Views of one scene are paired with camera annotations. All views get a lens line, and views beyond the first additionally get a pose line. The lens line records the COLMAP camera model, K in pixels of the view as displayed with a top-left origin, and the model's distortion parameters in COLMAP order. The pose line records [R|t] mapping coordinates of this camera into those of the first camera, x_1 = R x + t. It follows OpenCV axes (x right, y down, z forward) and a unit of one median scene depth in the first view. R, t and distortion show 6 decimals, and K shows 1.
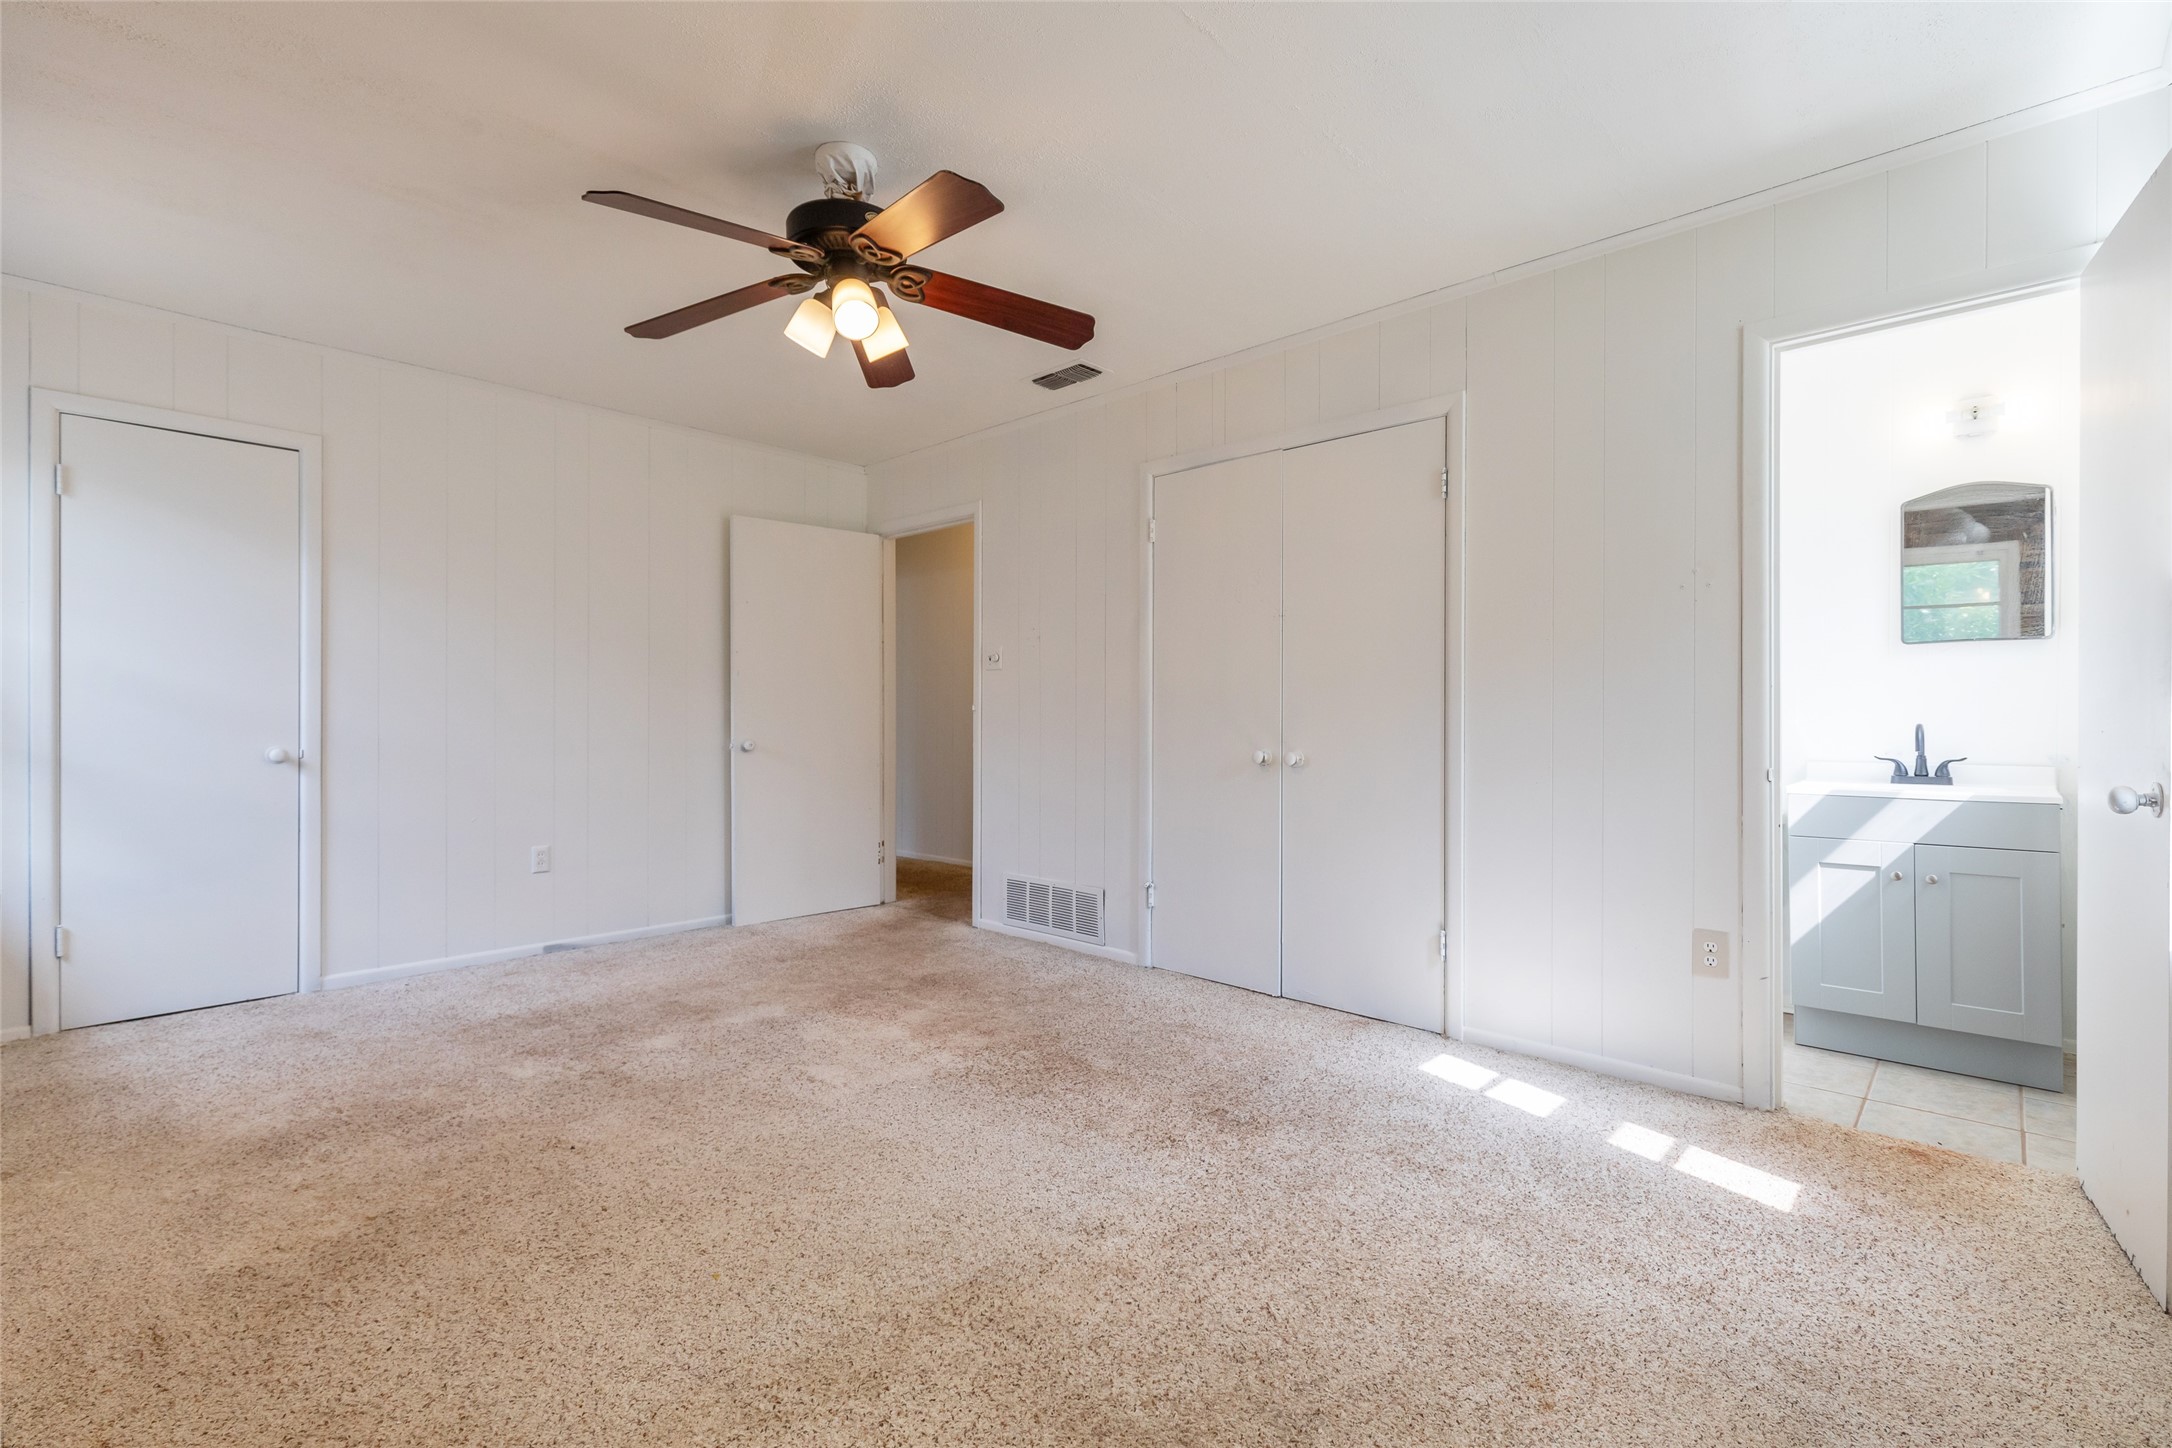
lens RADIAL K [[970.5, 0, 1079.1], [0, 970.5, 716.0], [0, 0, 1]] dist [0.001764, -0.000059]
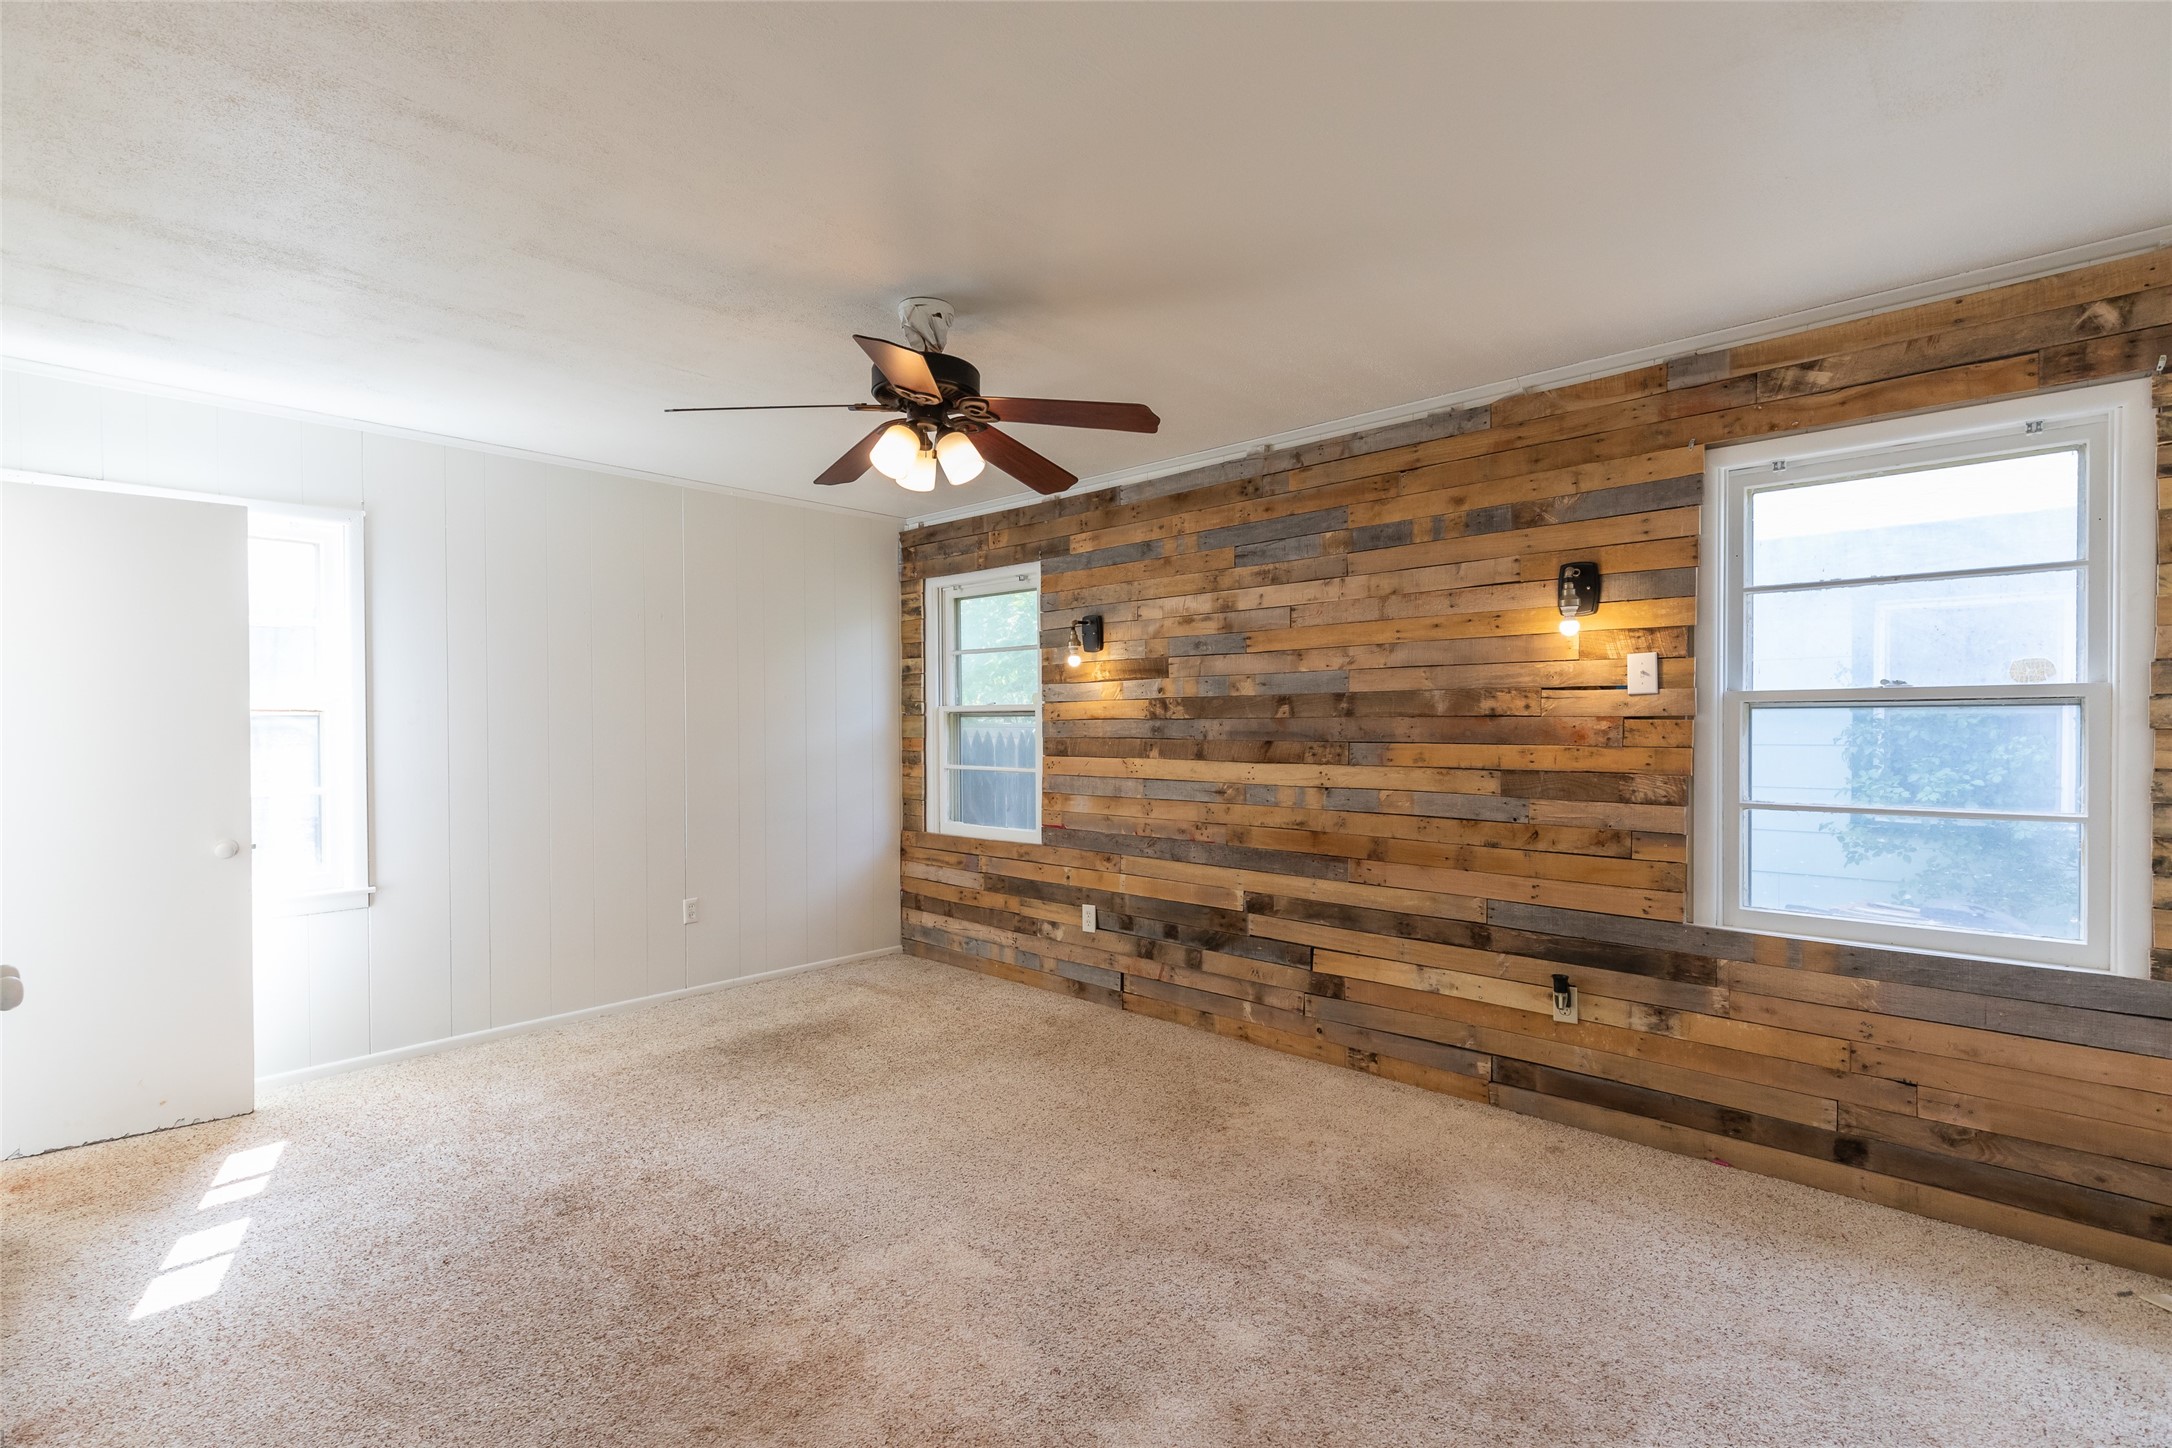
lens RADIAL K [[995.8, 0, 1094.7], [0, 995.8, 733.7], [0, 0, 1]] dist [0.009952, -0.000394]
pose [[-0.999760, 0.003646, -0.021583, -0.294376], [0.003388, 0.999922, 0.011987, -0.079151], [0.021625, 0.011911, -0.999695, 1.555715]]
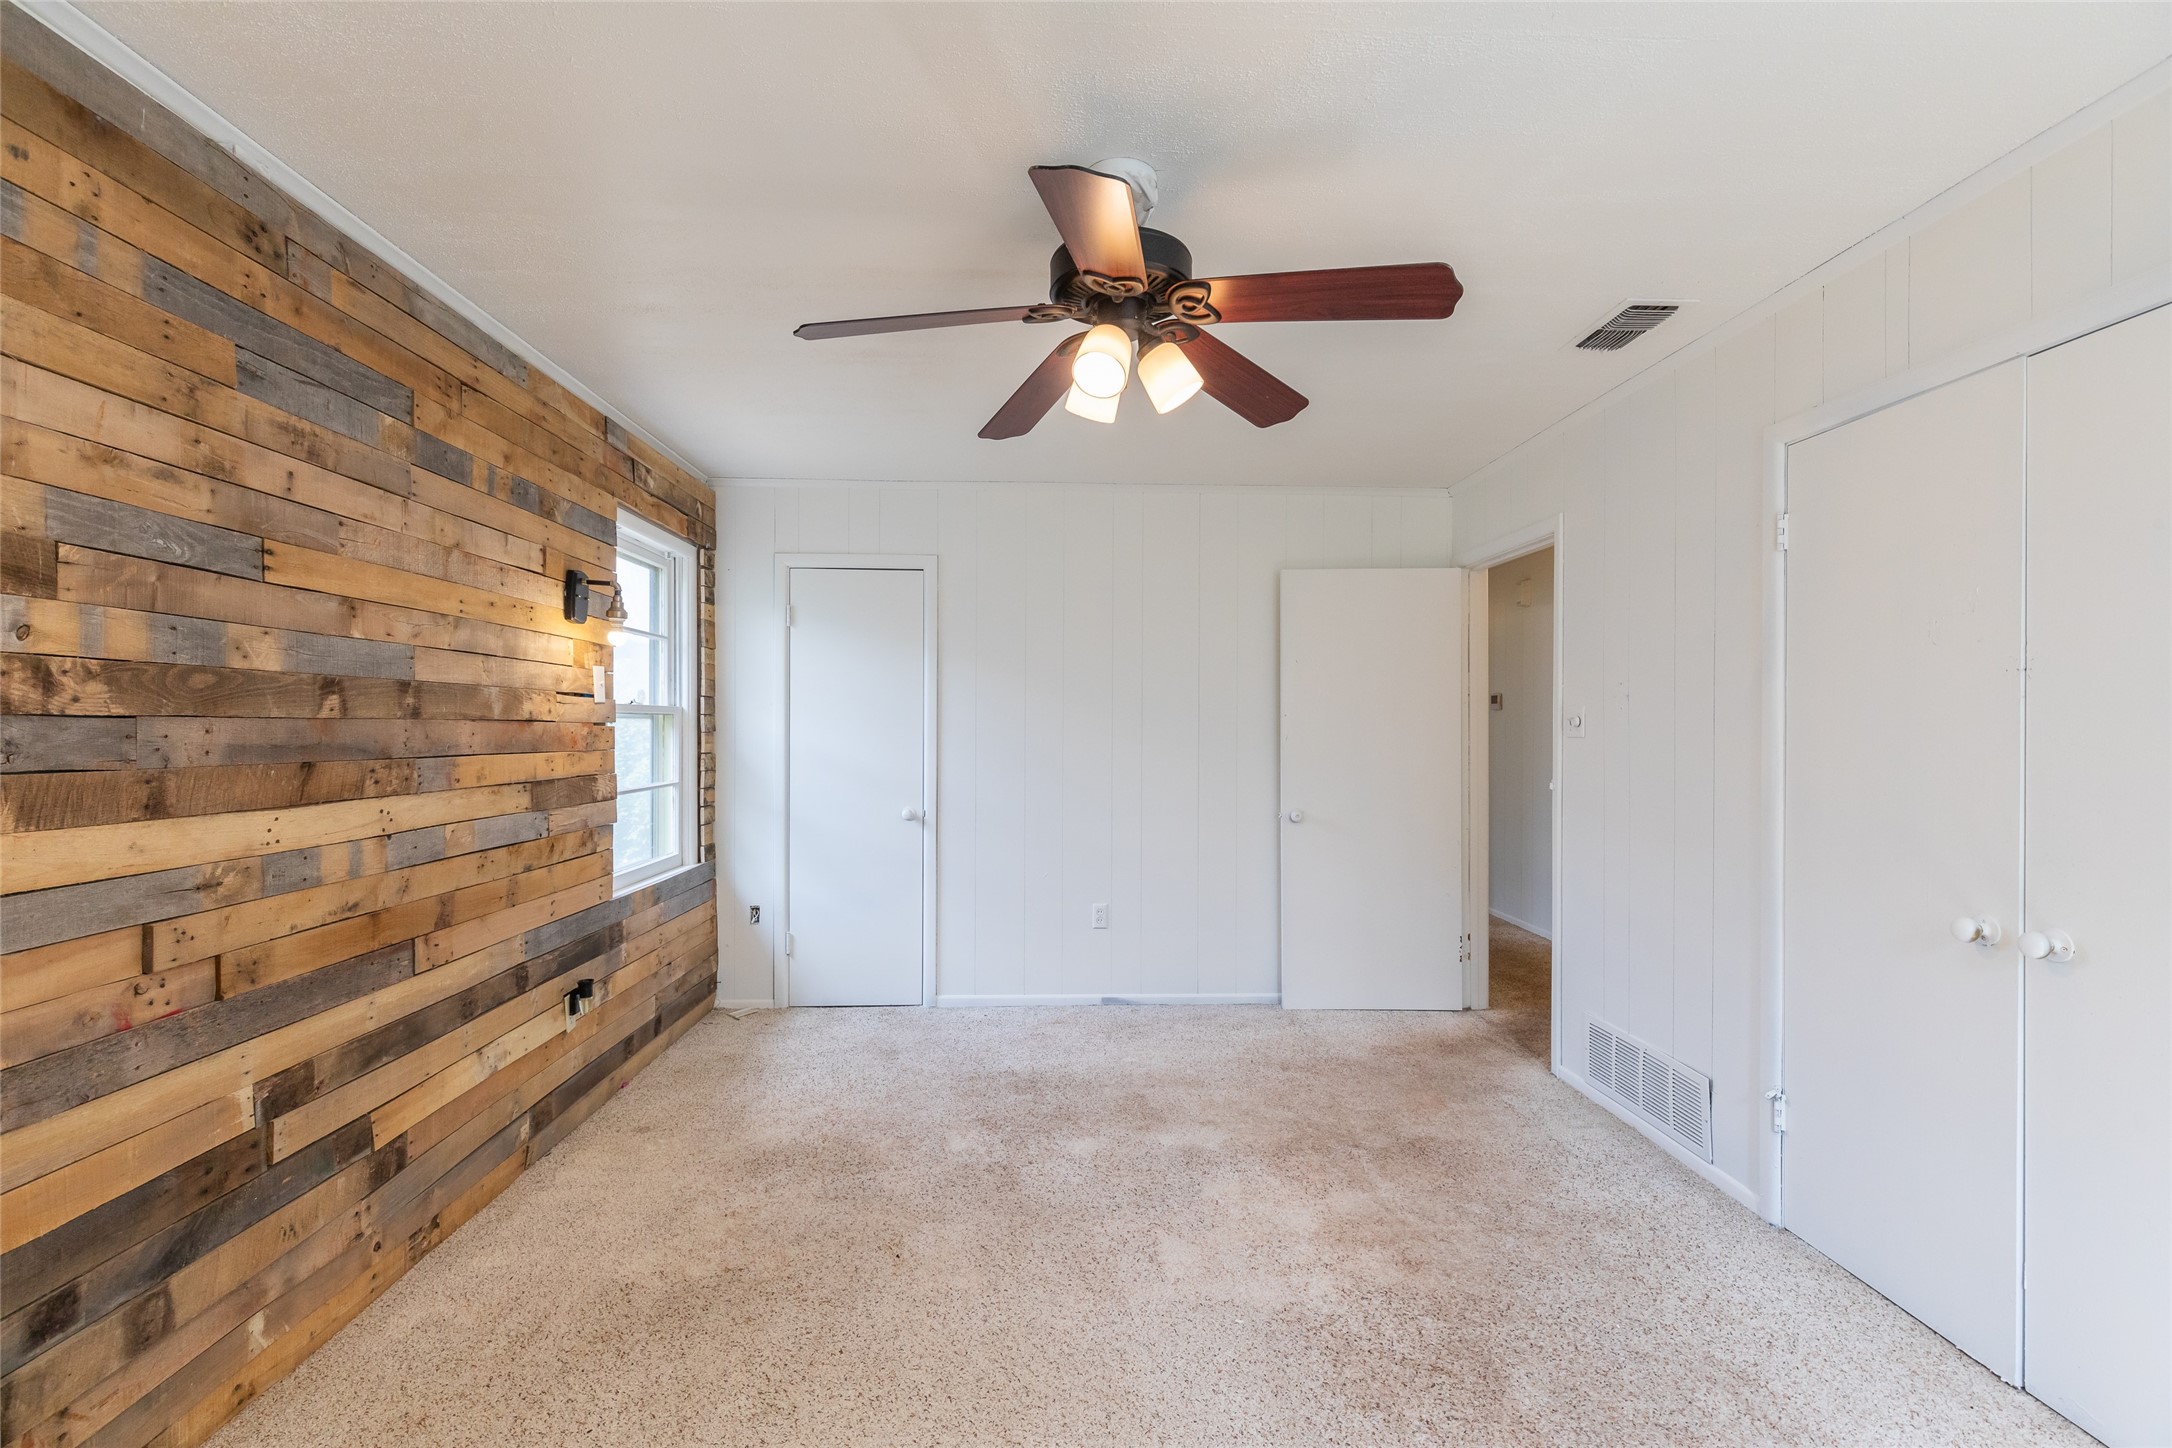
lens RADIAL K [[968.4, 0, 1080.9], [0, 968.4, 728.5], [0, 0, 1]] dist [0.005531, -0.000469]
pose [[0.715578, 0.000288, -0.698532, 0.228831], [-0.000386, 1.000000, 0.000017, -0.076775], [0.698532, 0.000257, 0.715578, 0.282074]]
